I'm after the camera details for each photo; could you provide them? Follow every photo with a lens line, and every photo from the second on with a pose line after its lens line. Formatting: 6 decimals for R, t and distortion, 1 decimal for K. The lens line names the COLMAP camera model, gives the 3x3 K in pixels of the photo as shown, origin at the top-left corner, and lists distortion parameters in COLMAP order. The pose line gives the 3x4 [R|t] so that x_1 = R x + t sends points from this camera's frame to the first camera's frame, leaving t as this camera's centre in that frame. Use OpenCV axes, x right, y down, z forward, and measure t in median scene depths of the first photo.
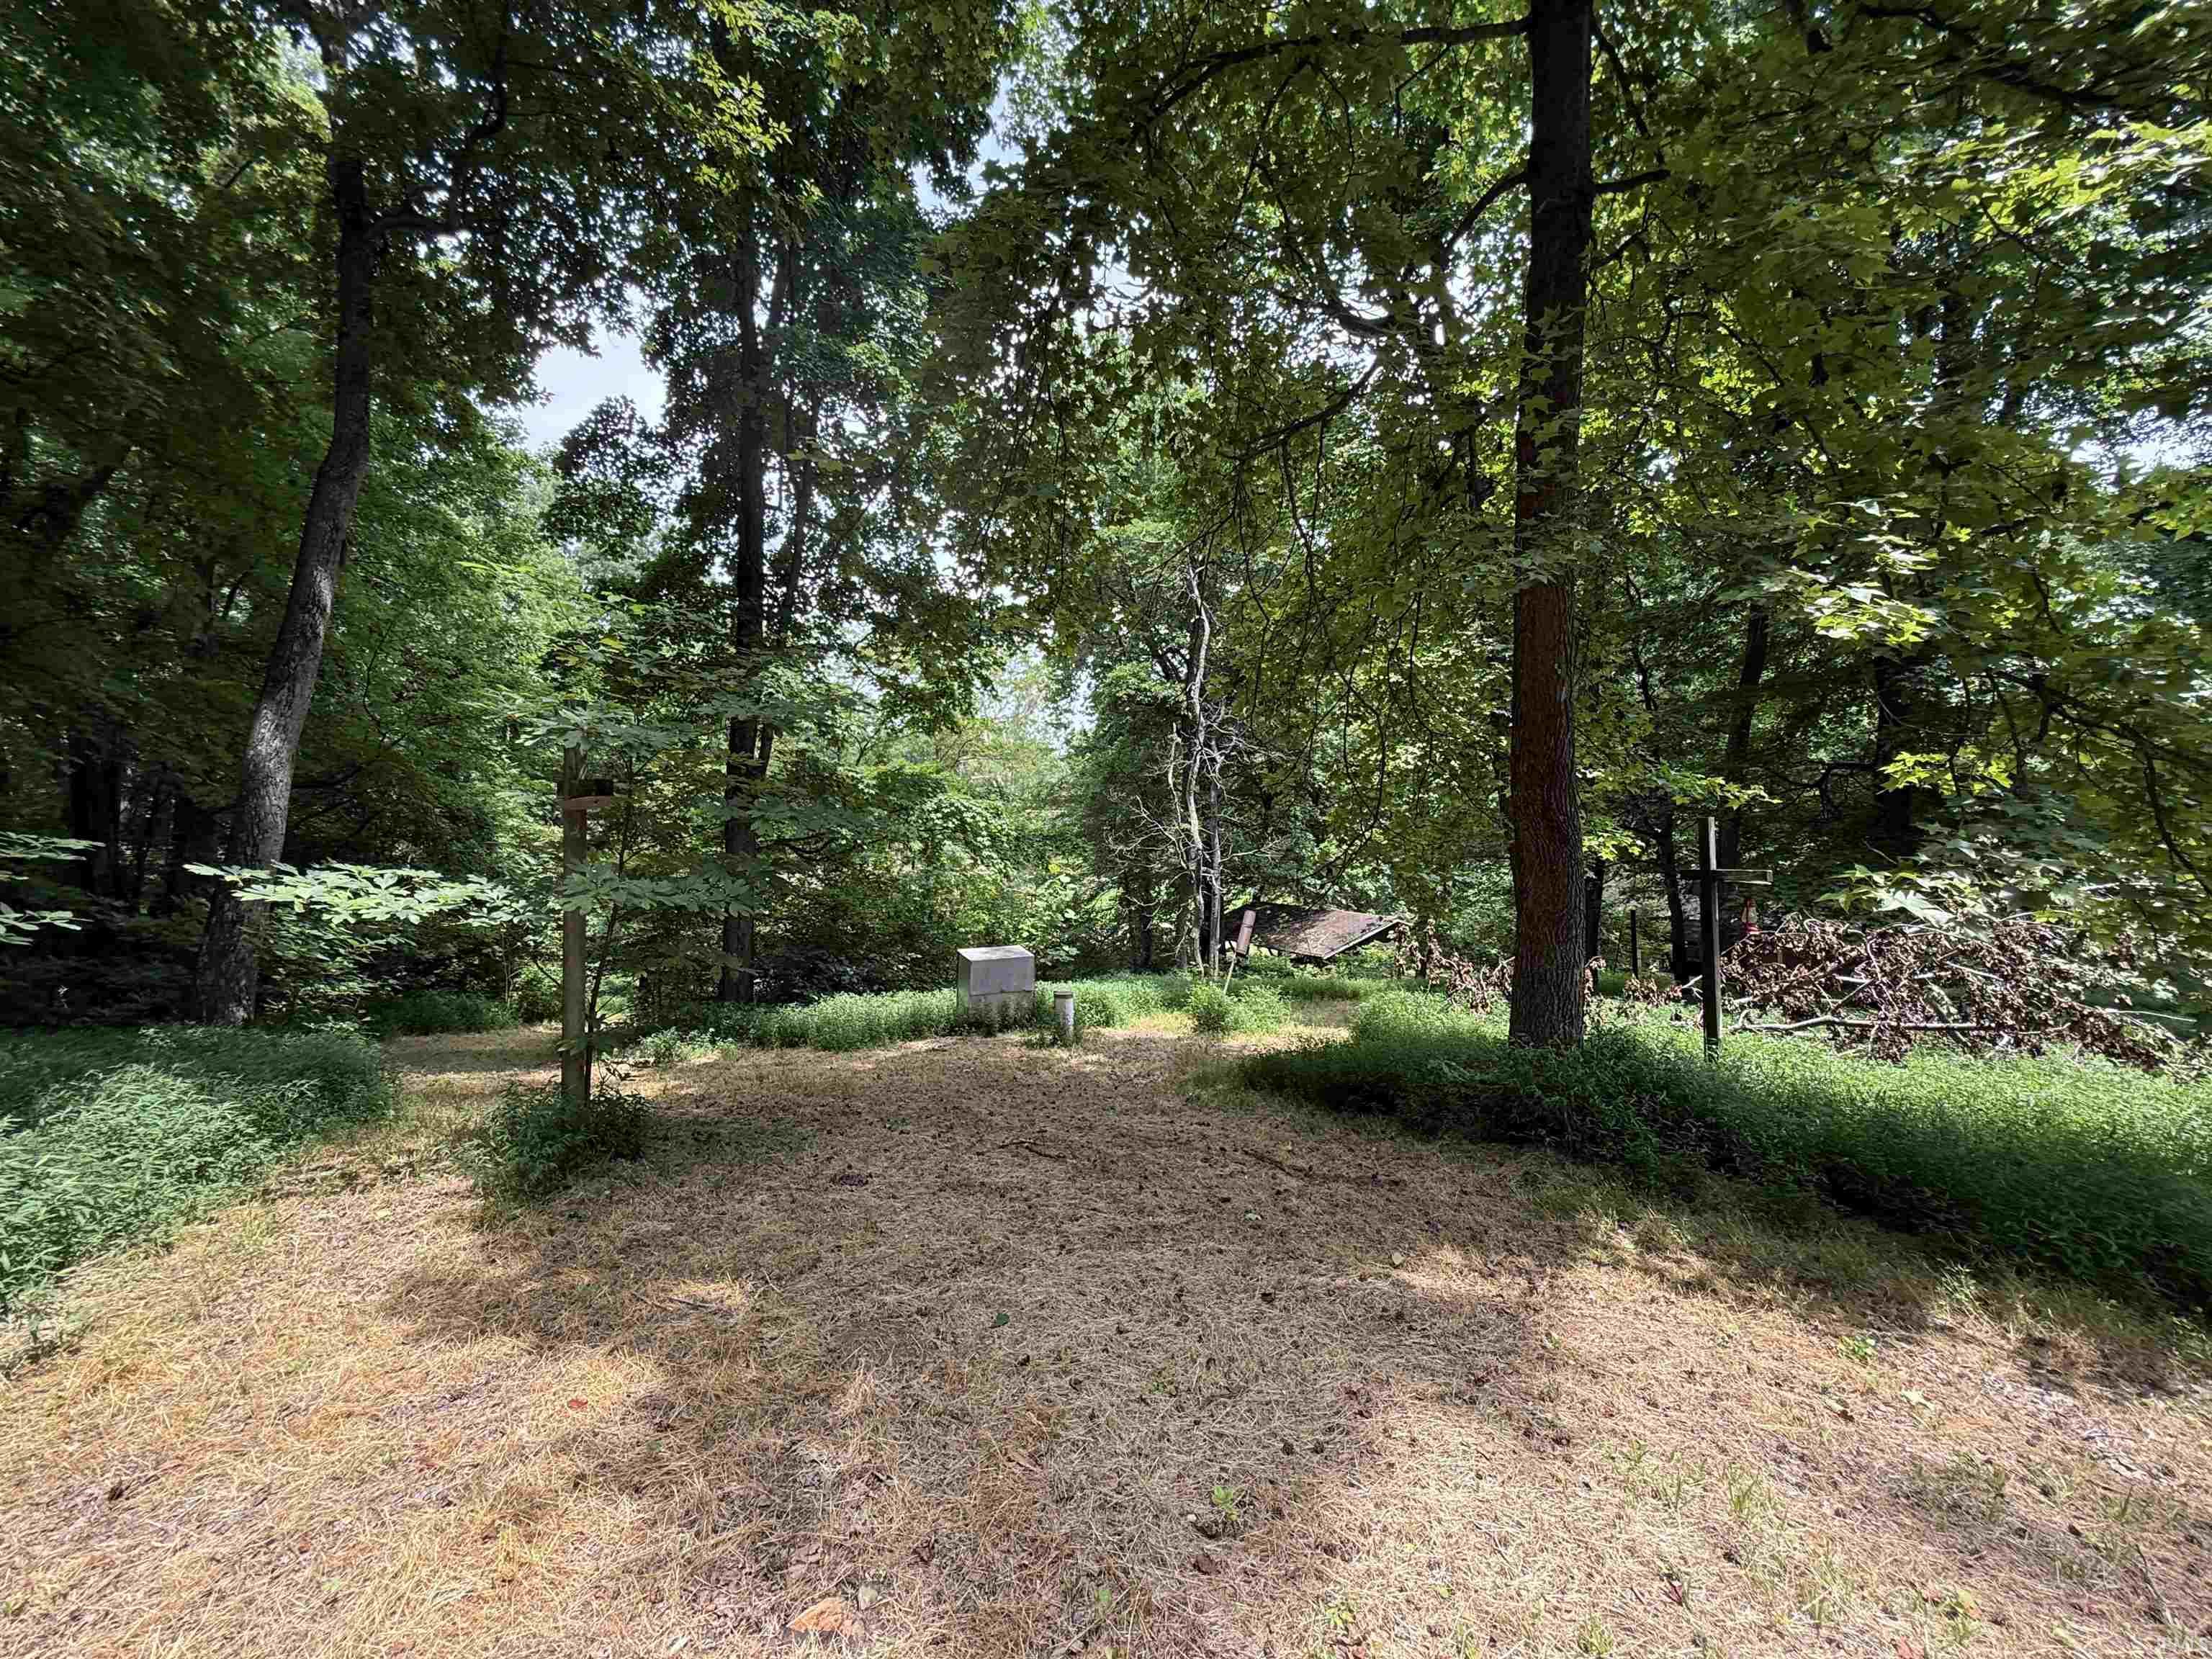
lens RADIAL K [[885.8, 0, 1107.9], [0, 885.8, 828.2], [0, 0, 1]] dist [0.002042, 0.000041]
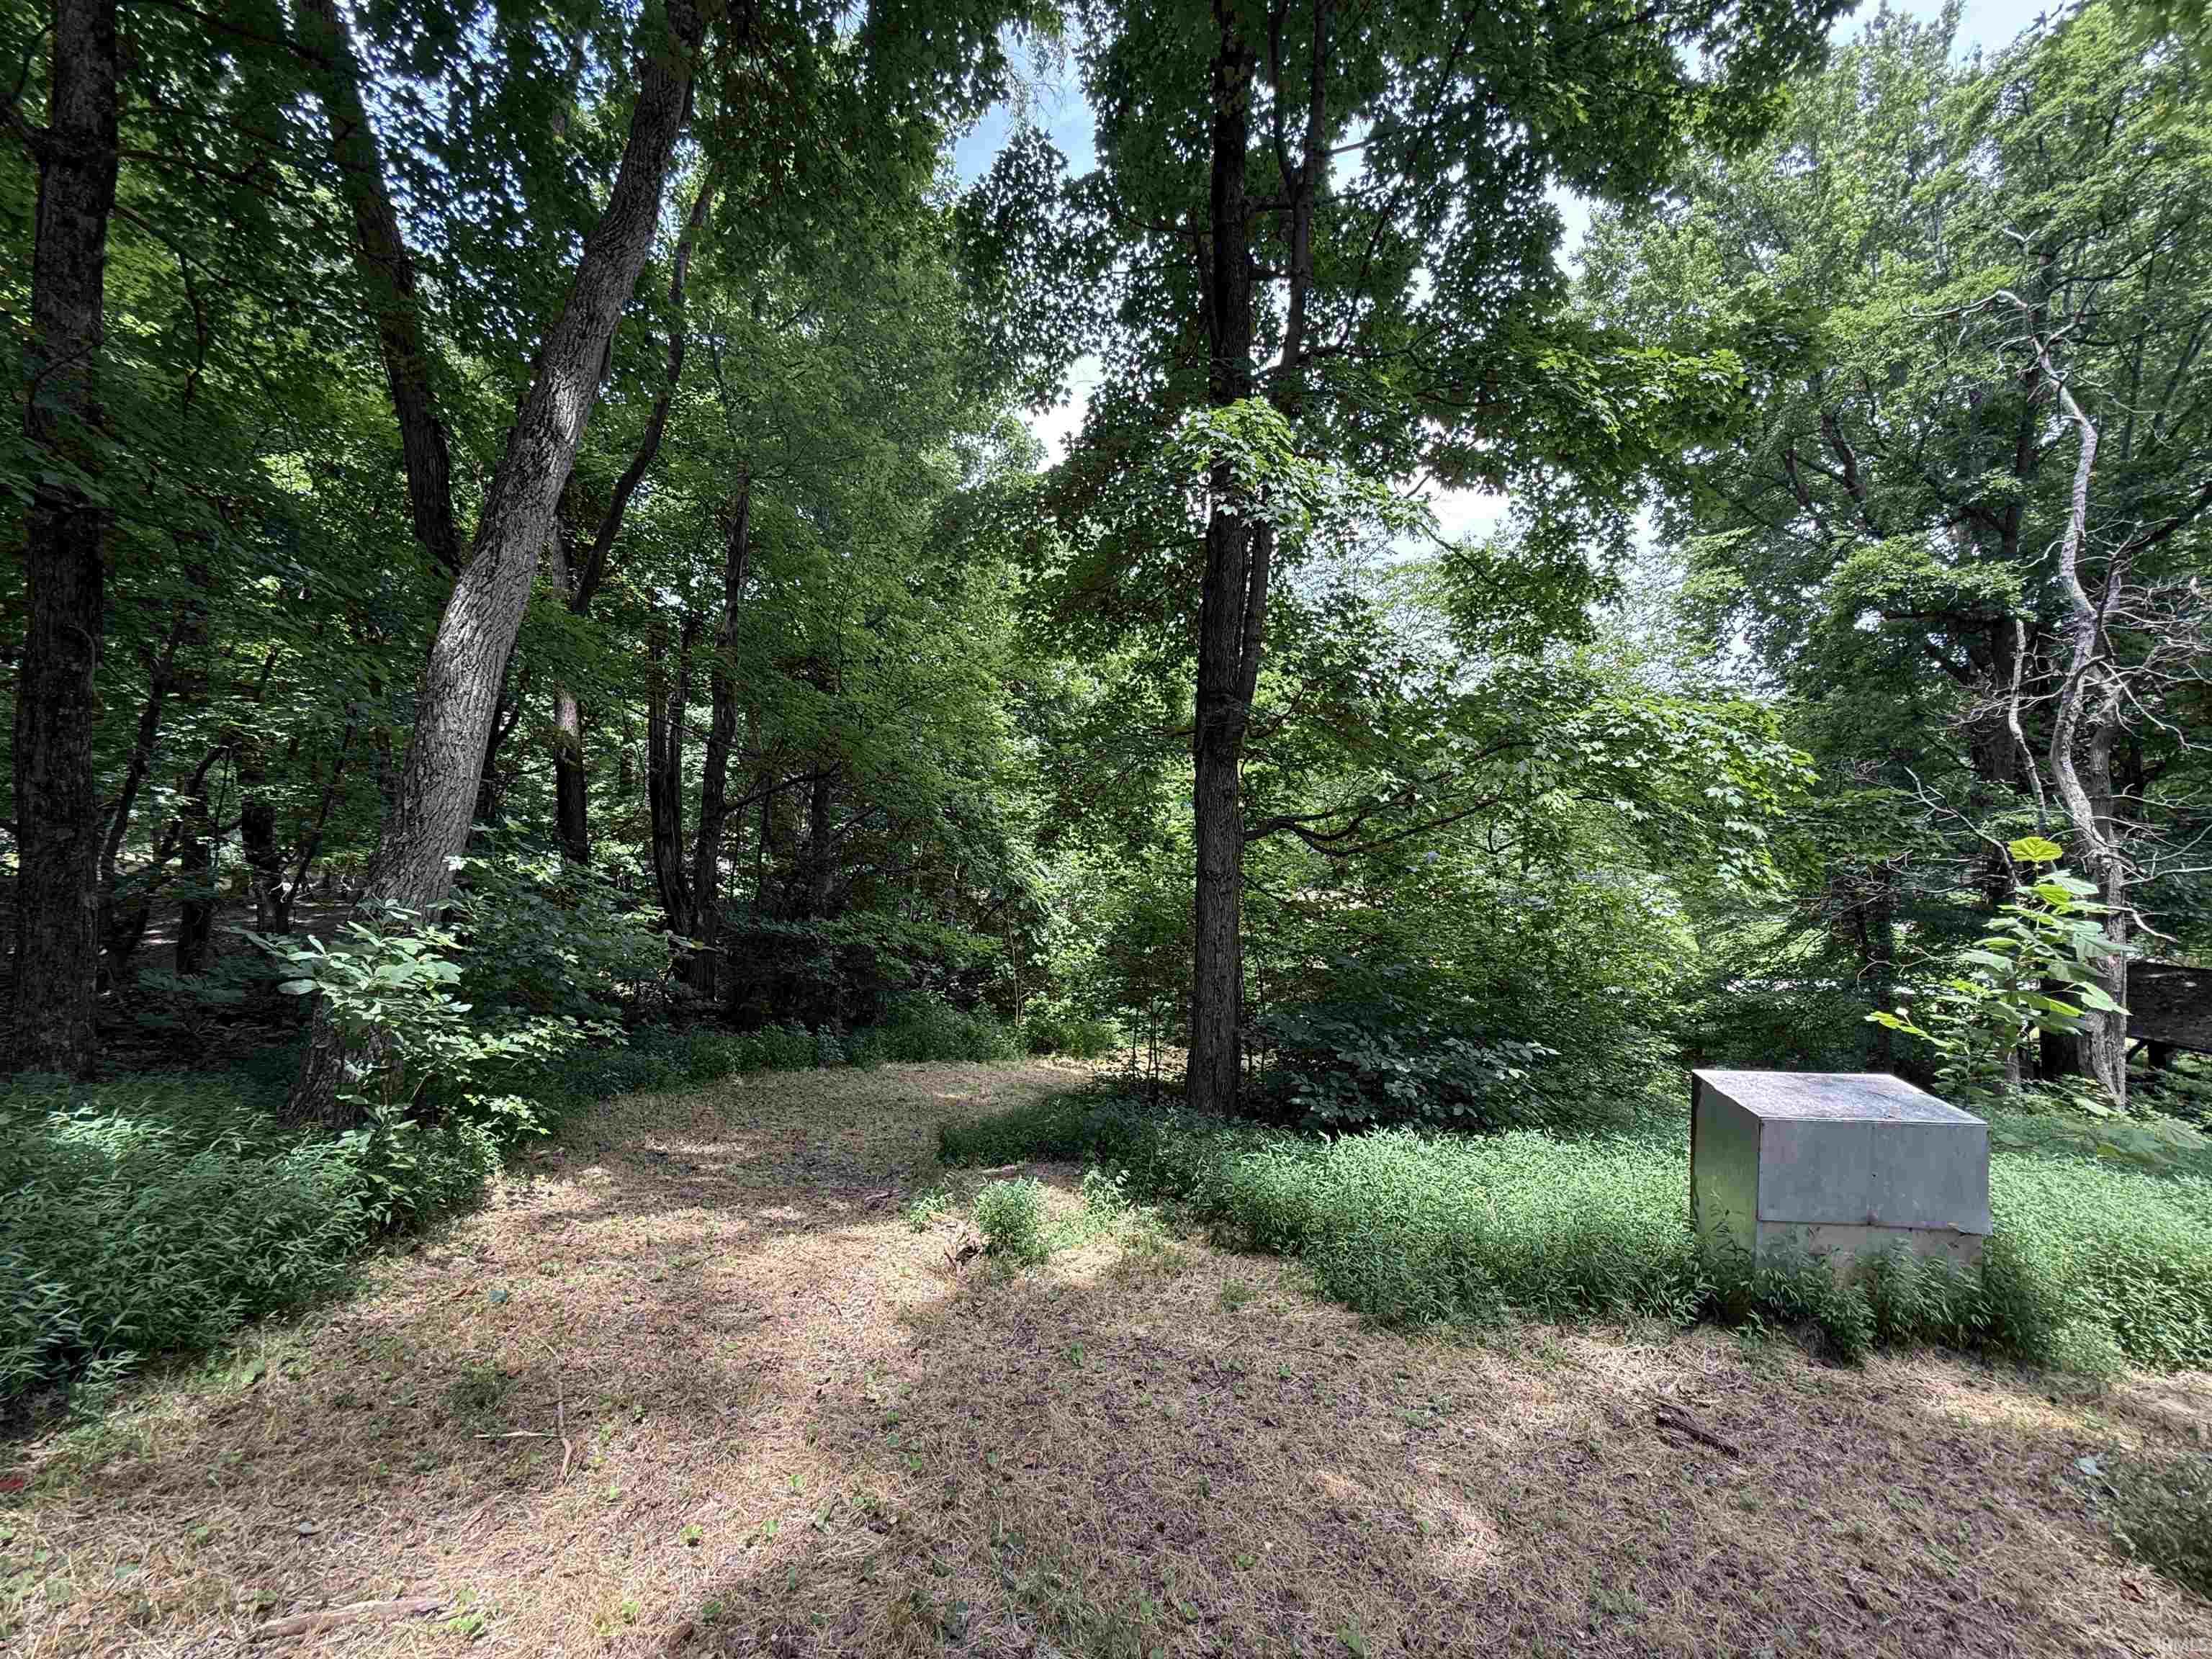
lens RADIAL K [[885.8, 0, 1111.3], [0, 885.8, 825.2], [0, 0, 1]] dist [0.002042, 0.000041]
pose [[0.821067, -0.025242, -0.570274, -0.137809], [0.005021, 0.999303, -0.037003, 0.042749], [0.570810, 0.027519, 0.820621, 0.491093]]
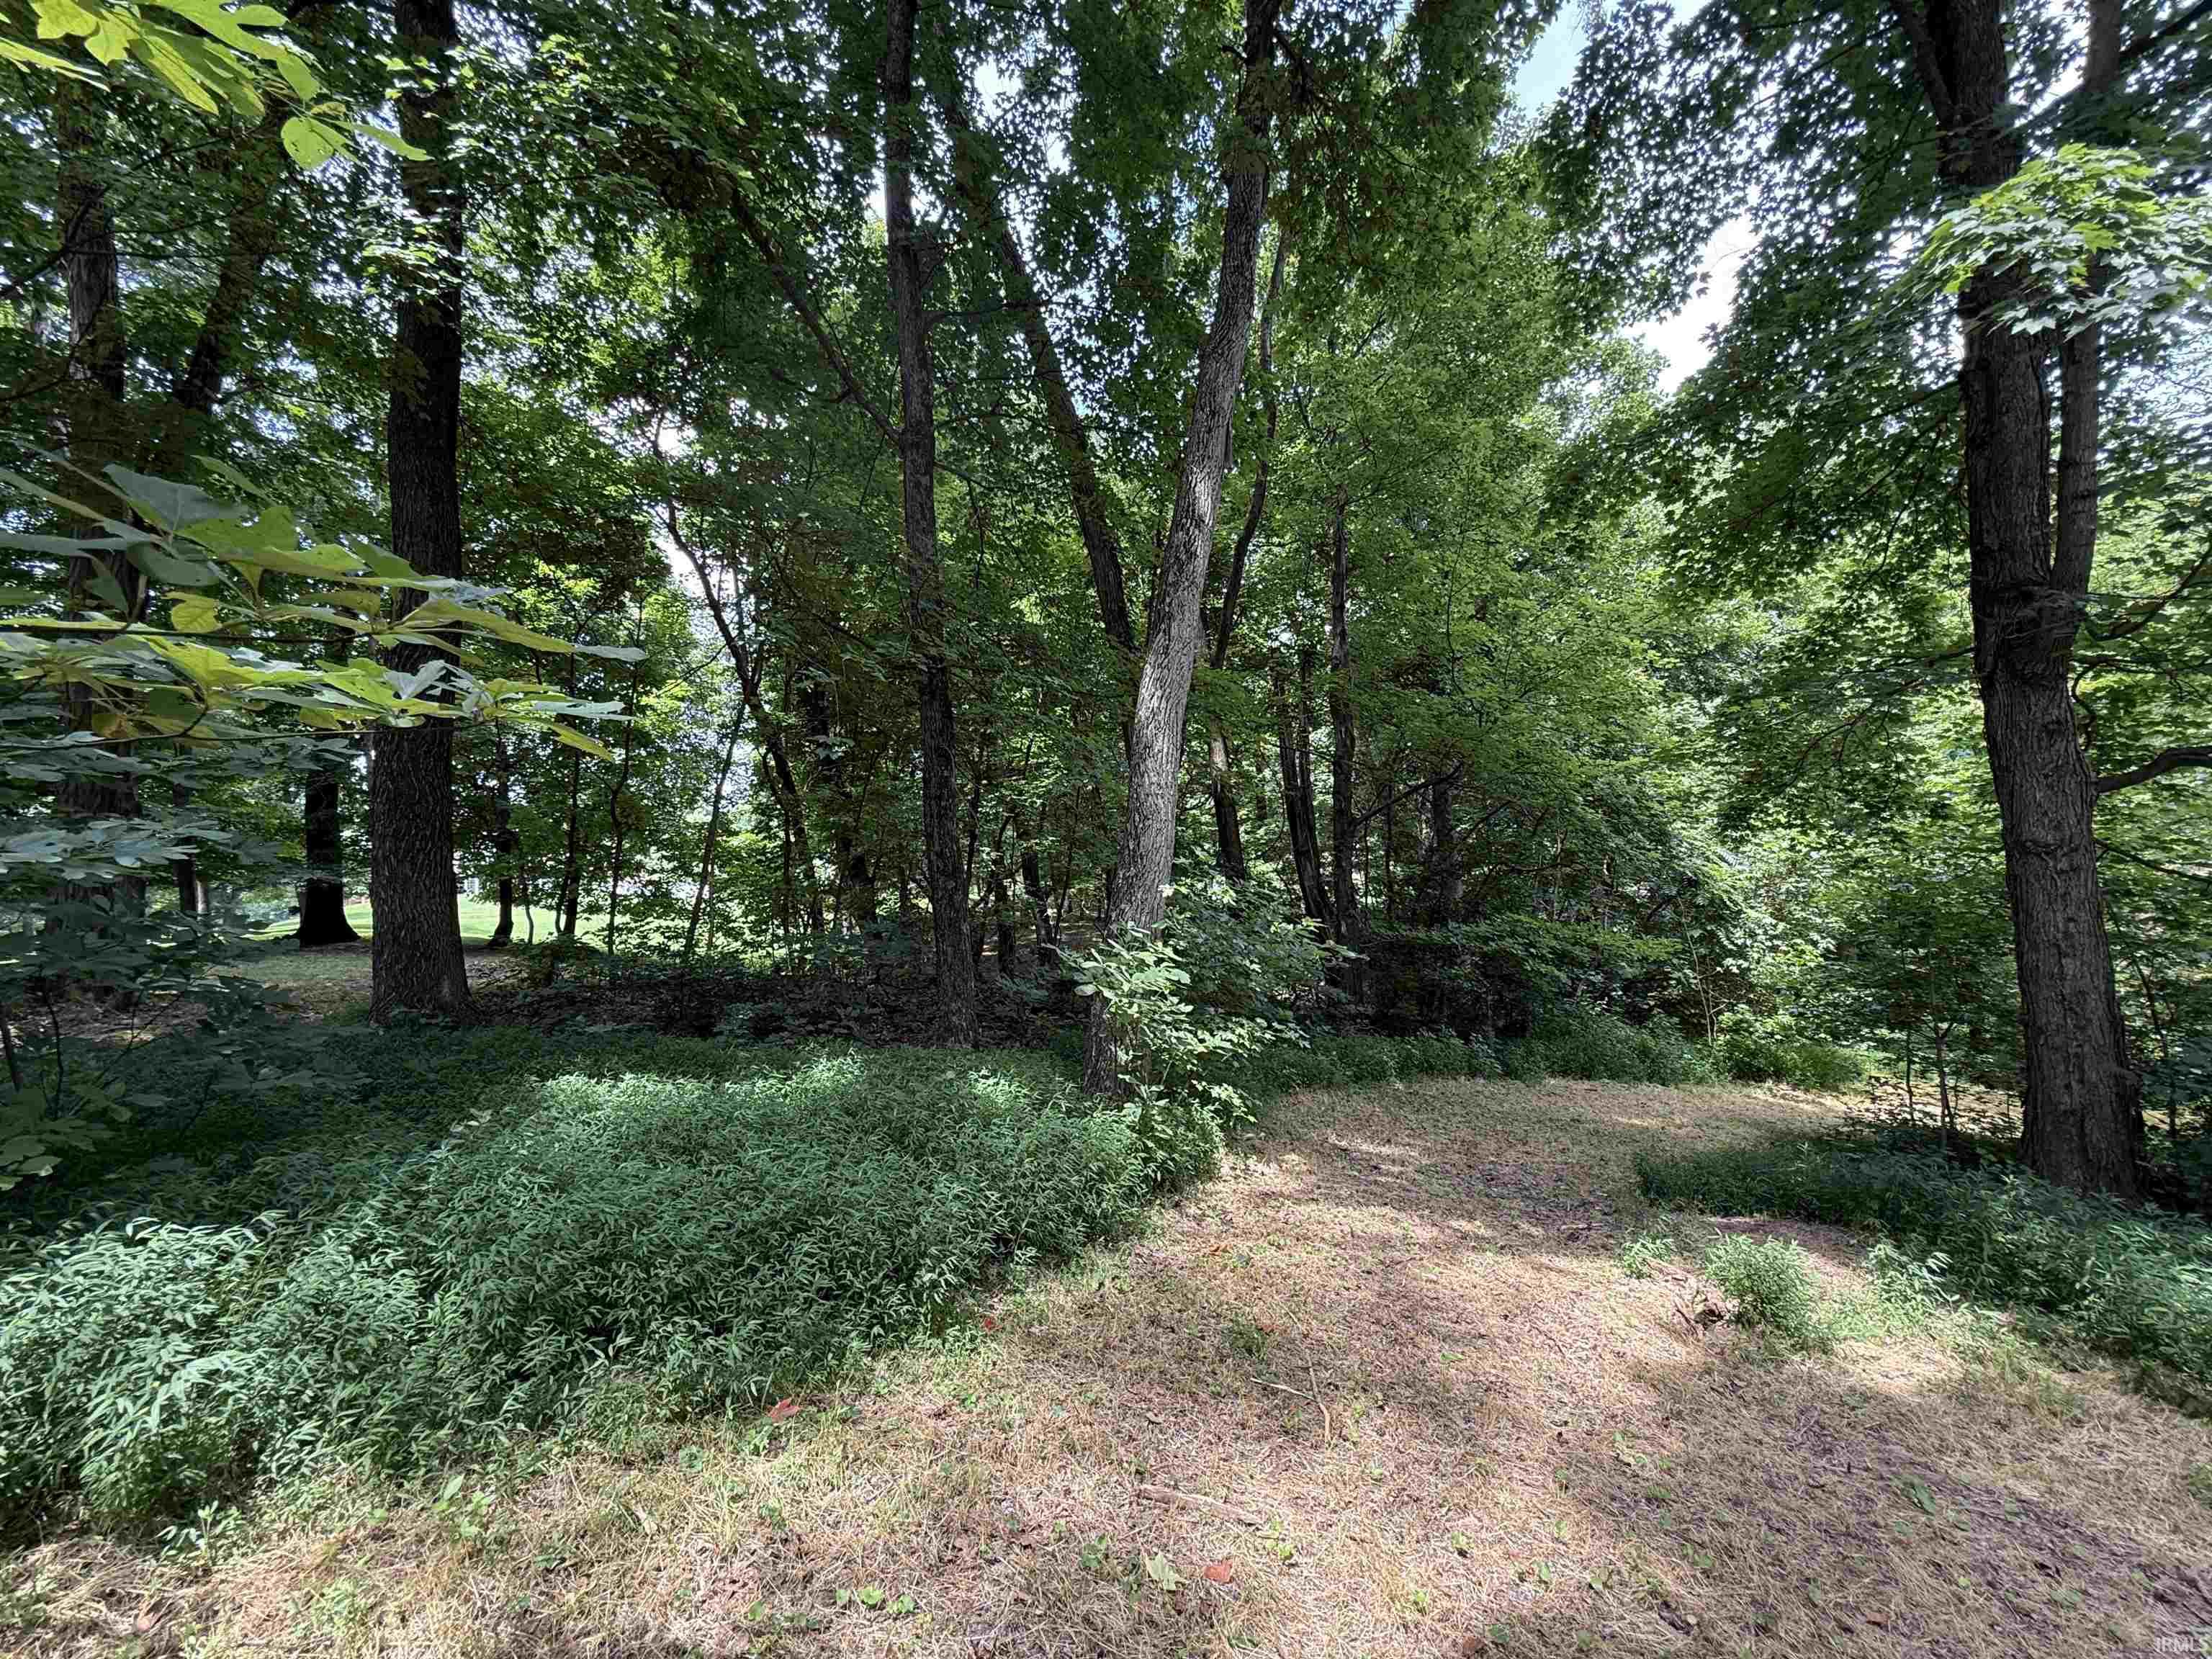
lens RADIAL K [[885.8, 0, 1107.9], [0, 885.8, 824.3], [0, 0, 1]] dist [0.002042, 0.000041]
pose [[0.283366, -0.090539, -0.954728, -0.147452], [0.076761, 0.994481, -0.071526, 0.040093], [0.955935, -0.053018, 0.288752, 0.480326]]
